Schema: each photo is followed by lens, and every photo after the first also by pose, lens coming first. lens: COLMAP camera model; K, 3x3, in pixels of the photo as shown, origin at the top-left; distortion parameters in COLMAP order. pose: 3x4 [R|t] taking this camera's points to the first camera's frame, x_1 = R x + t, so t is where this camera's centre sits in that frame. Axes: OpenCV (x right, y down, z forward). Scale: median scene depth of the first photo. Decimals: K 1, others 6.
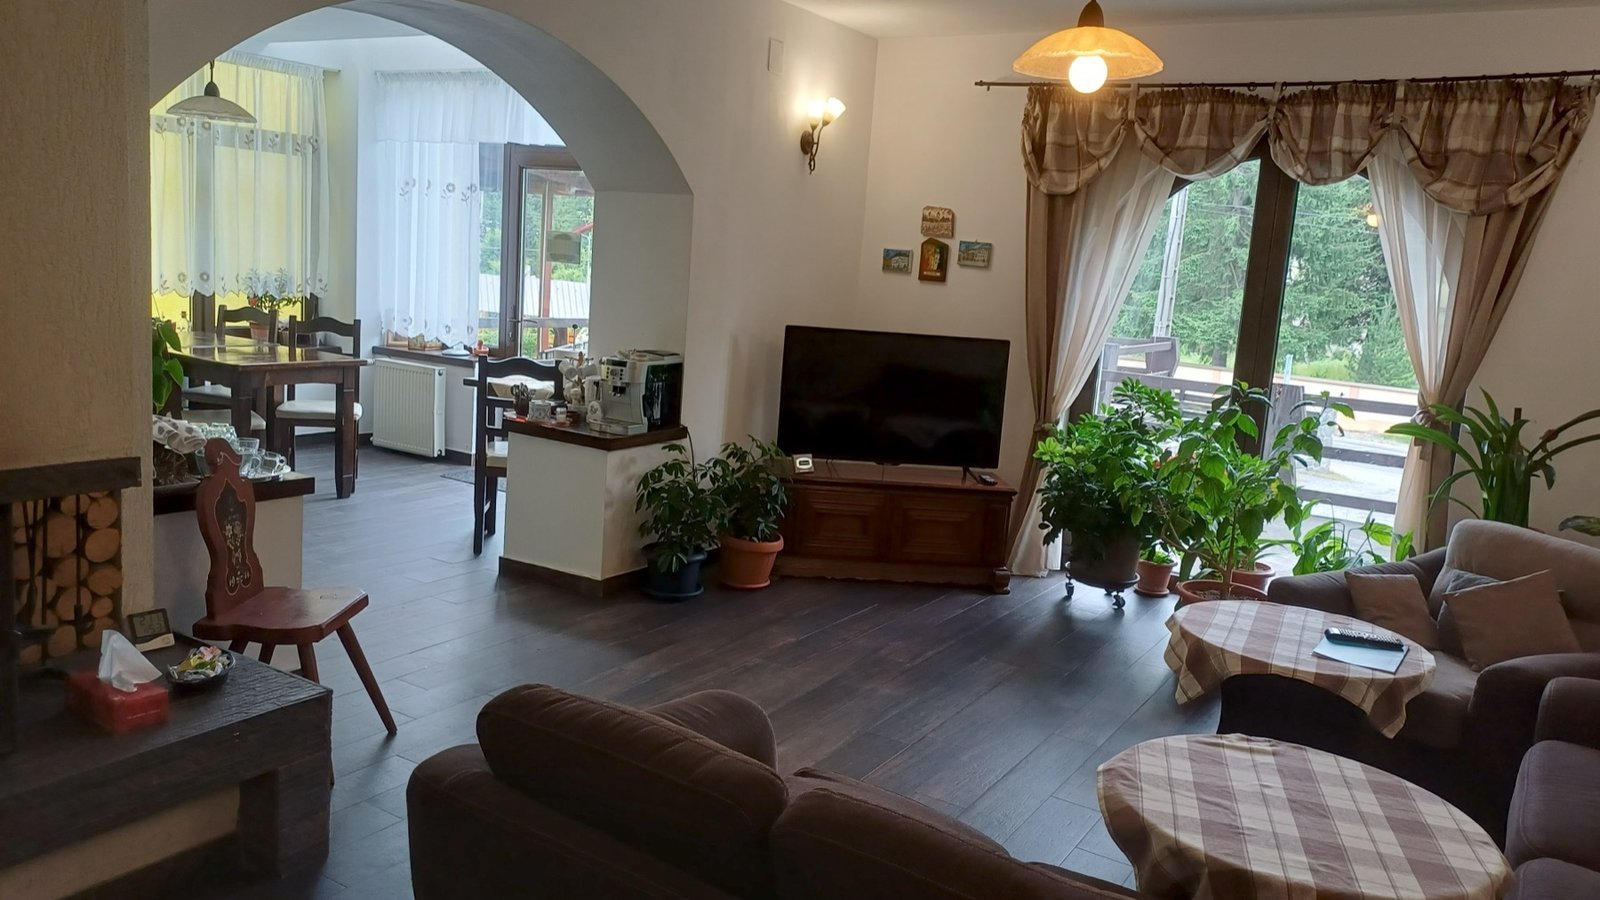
lens RADIAL K [[1142.0, 0, 800.0], [0, 1142.0, 450.0], [0, 0, 1]] dist [0.023817, -0.040990]
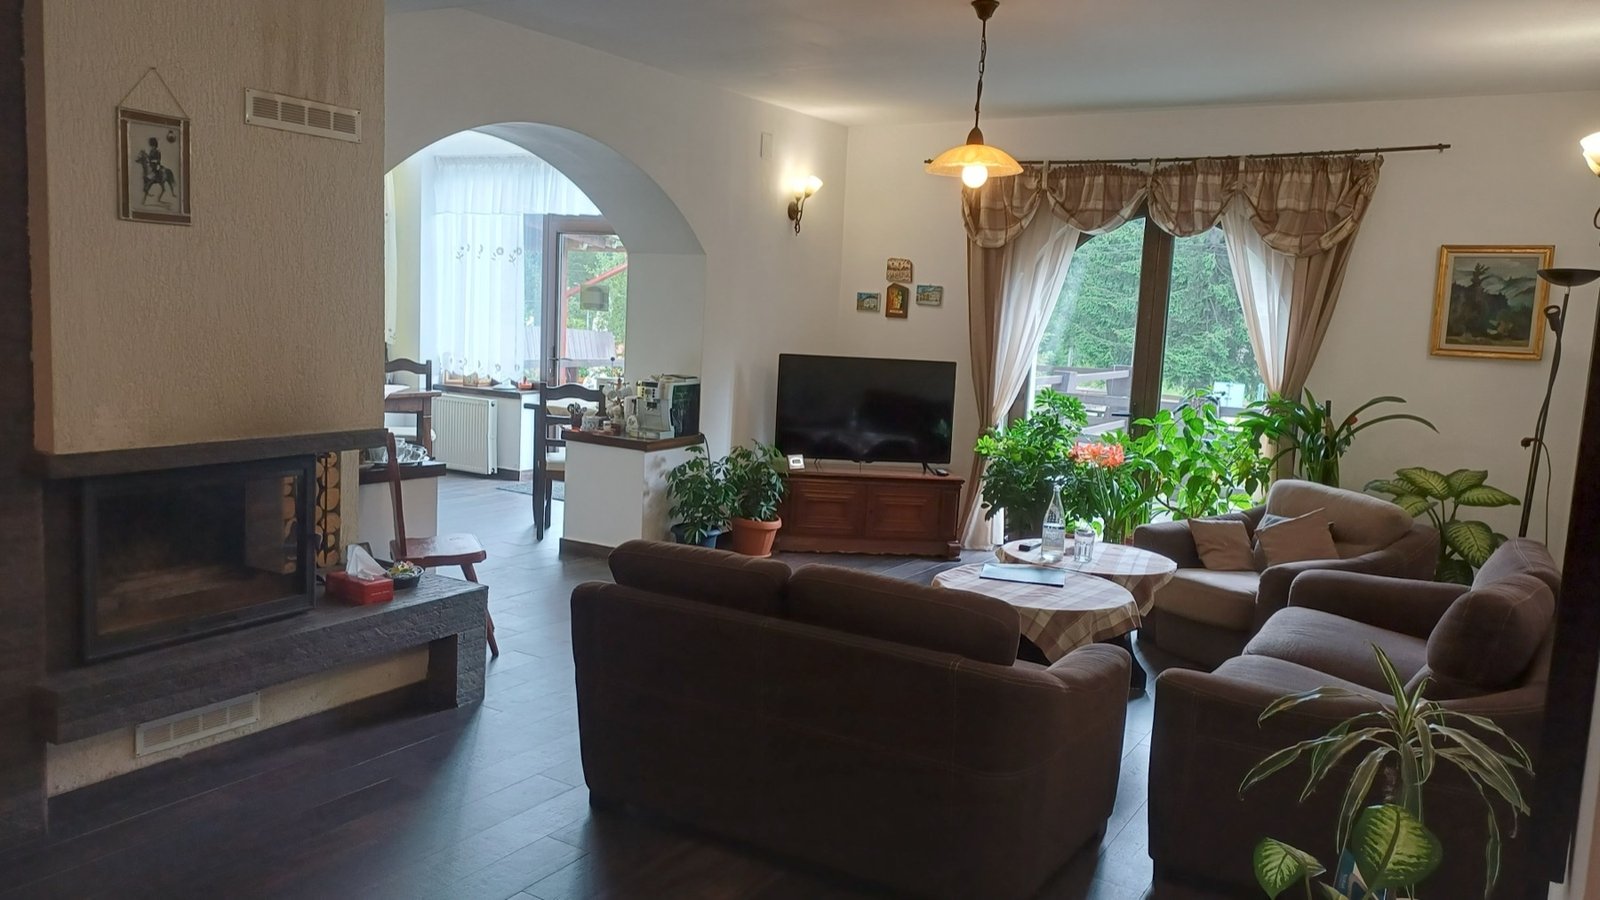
lens RADIAL K [[1185.1, 0, 800.0], [0, 1185.1, 450.0], [0, 0, 1]] dist [0.000658, -0.000295]
pose [[0.999741, -0.022754, 0.000485, 0.007513], [0.022754, 0.998785, -0.043717, 0.057550], [0.000510, 0.043717, 0.999044, -0.323461]]
